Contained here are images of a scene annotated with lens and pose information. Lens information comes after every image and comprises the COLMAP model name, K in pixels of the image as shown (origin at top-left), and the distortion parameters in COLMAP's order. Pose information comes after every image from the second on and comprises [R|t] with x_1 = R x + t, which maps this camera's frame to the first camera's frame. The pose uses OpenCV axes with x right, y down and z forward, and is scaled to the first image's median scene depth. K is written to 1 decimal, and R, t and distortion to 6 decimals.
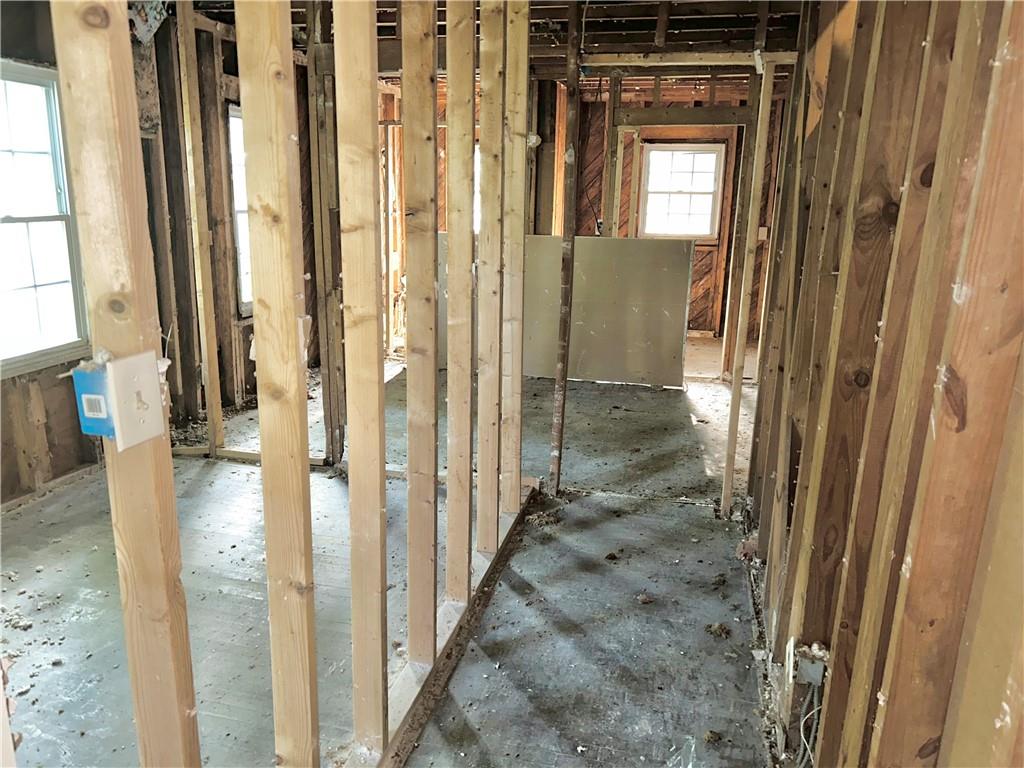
lens RADIAL K [[765.9, 0, 511.1], [0, 765.9, 388.1], [0, 0, 1]] dist [0.051321, -0.050916]
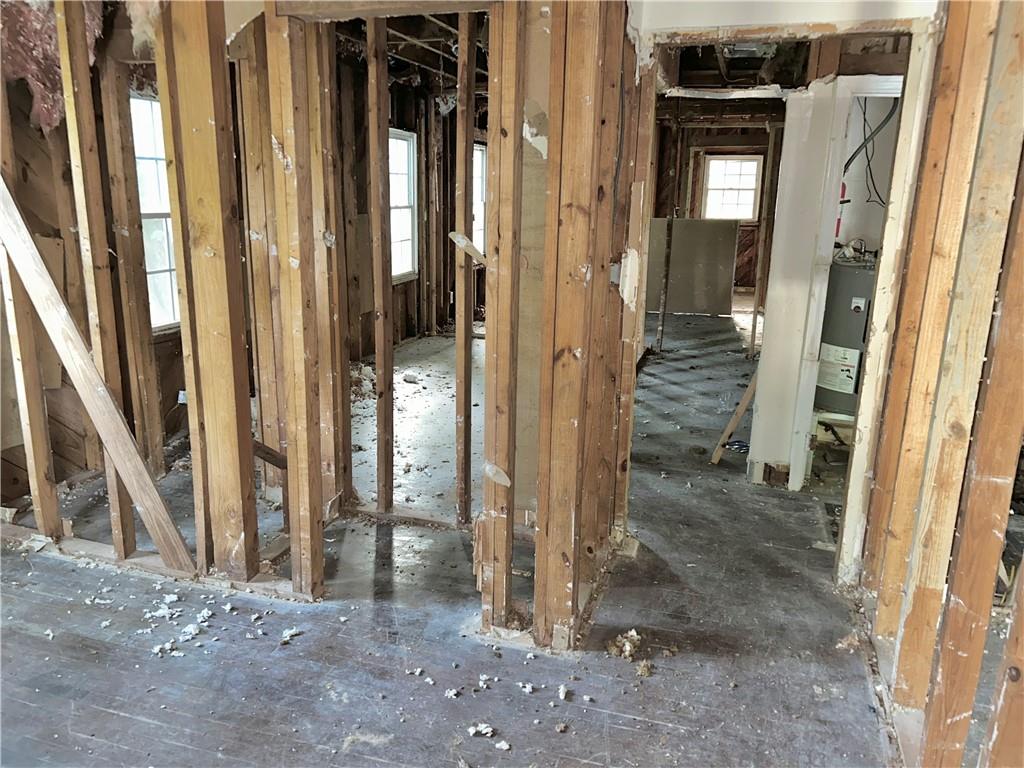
lens RADIAL K [[765.9, 0, 510.5], [0, 765.9, 377.4], [0, 0, 1]] dist [0.051321, -0.050916]
pose [[0.997747, 0.010472, -0.066261, -0.110942], [-0.011059, 0.999903, -0.008496, 0.137047], [0.066166, 0.009210, 0.997766, -0.549998]]
